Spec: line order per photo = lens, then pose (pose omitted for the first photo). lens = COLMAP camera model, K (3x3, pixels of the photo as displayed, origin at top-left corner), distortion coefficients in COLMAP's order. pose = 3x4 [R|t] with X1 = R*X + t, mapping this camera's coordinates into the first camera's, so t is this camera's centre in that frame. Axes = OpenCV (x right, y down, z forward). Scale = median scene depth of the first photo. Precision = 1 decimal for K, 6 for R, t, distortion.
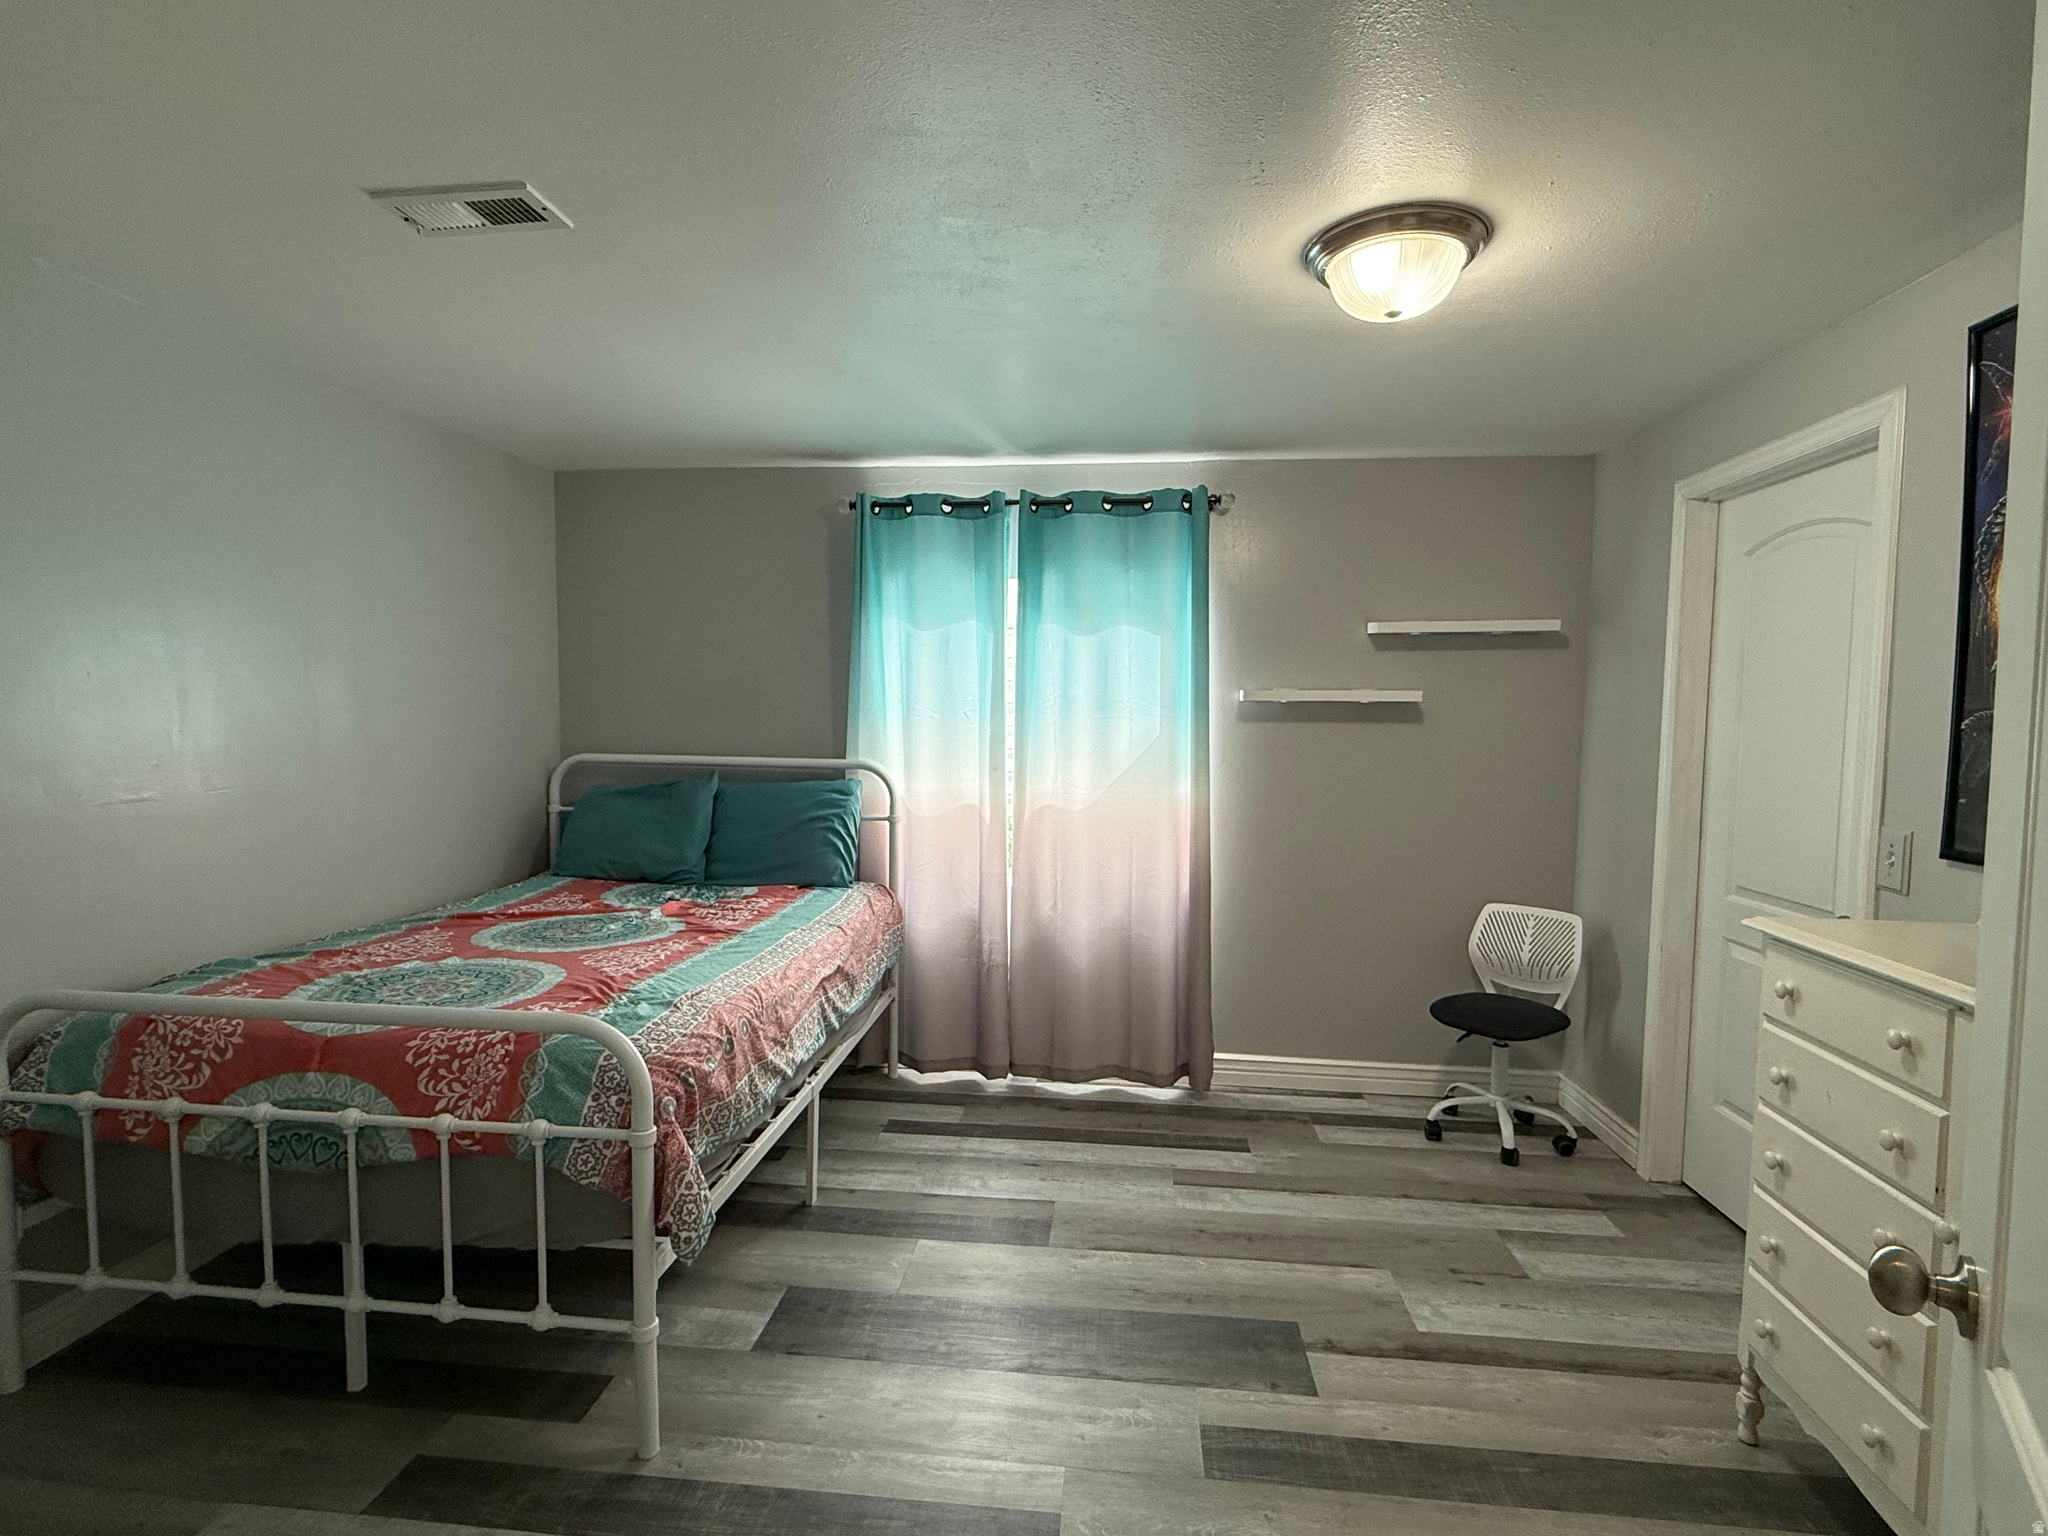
lens RADIAL K [[985.4, 0, 1023.3], [0, 985.4, 768.1], [0, 0, 1]] dist [-0.000895, 0.000439]
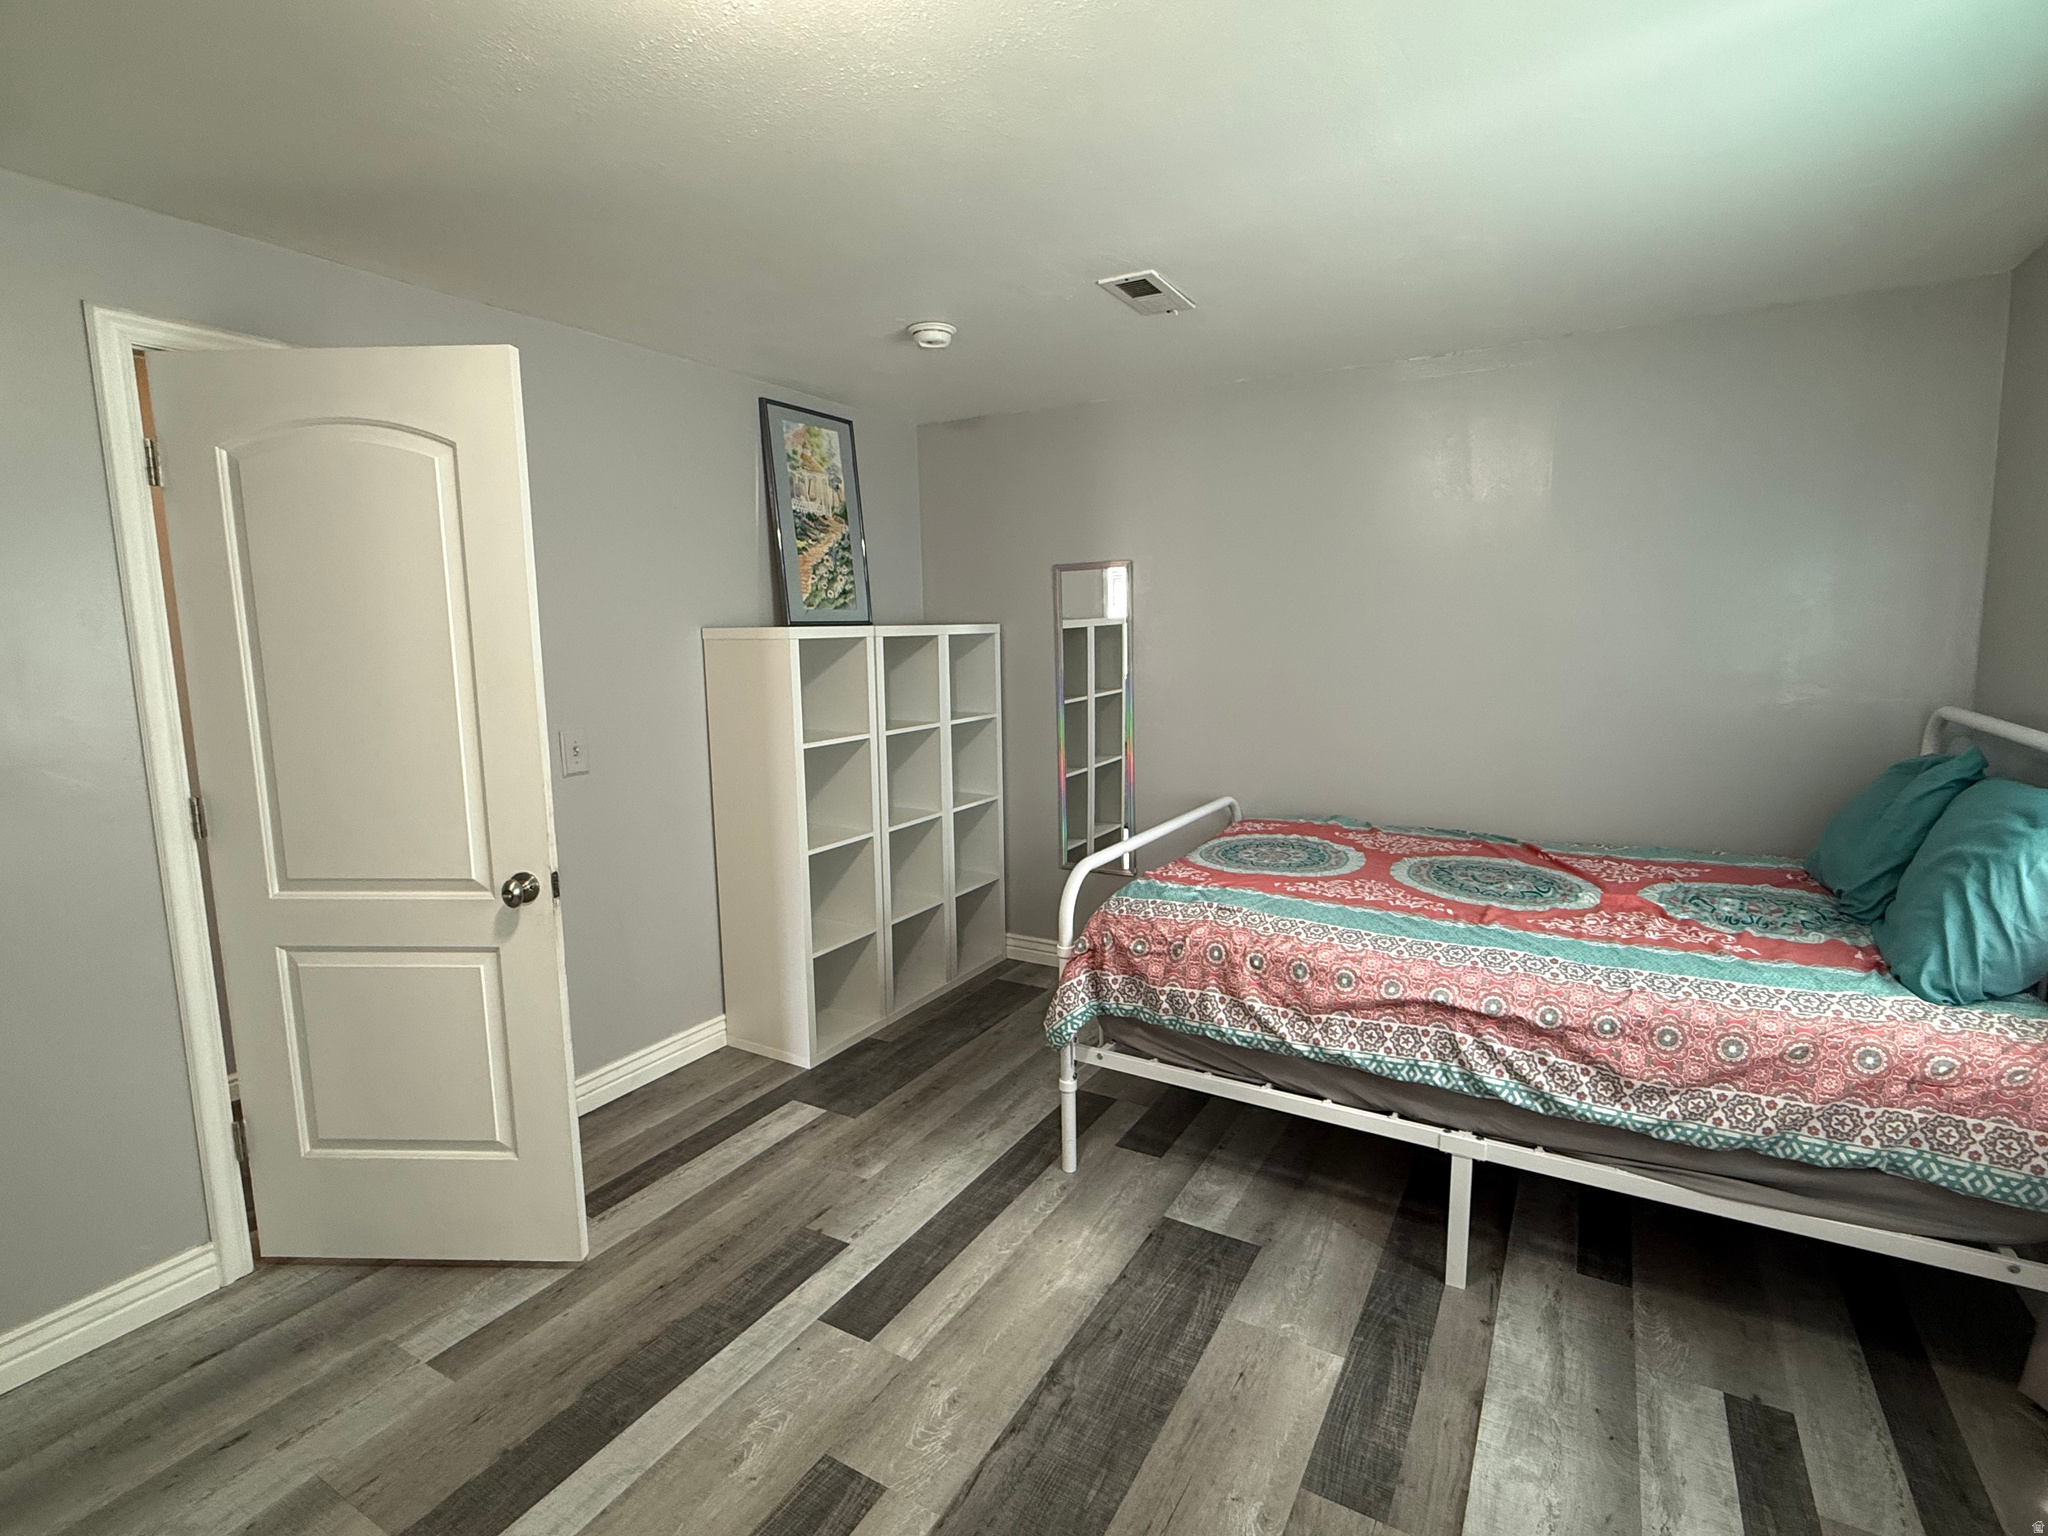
lens RADIAL K [[985.4, 0, 1023.0], [0, 985.4, 765.7], [0, 0, 1]] dist [-0.000895, 0.000439]
pose [[-0.404586, 0.119450, -0.906665, 0.786334], [-0.049728, 0.987092, 0.152236, -0.088829], [0.913147, 0.106679, -0.393423, 1.295876]]
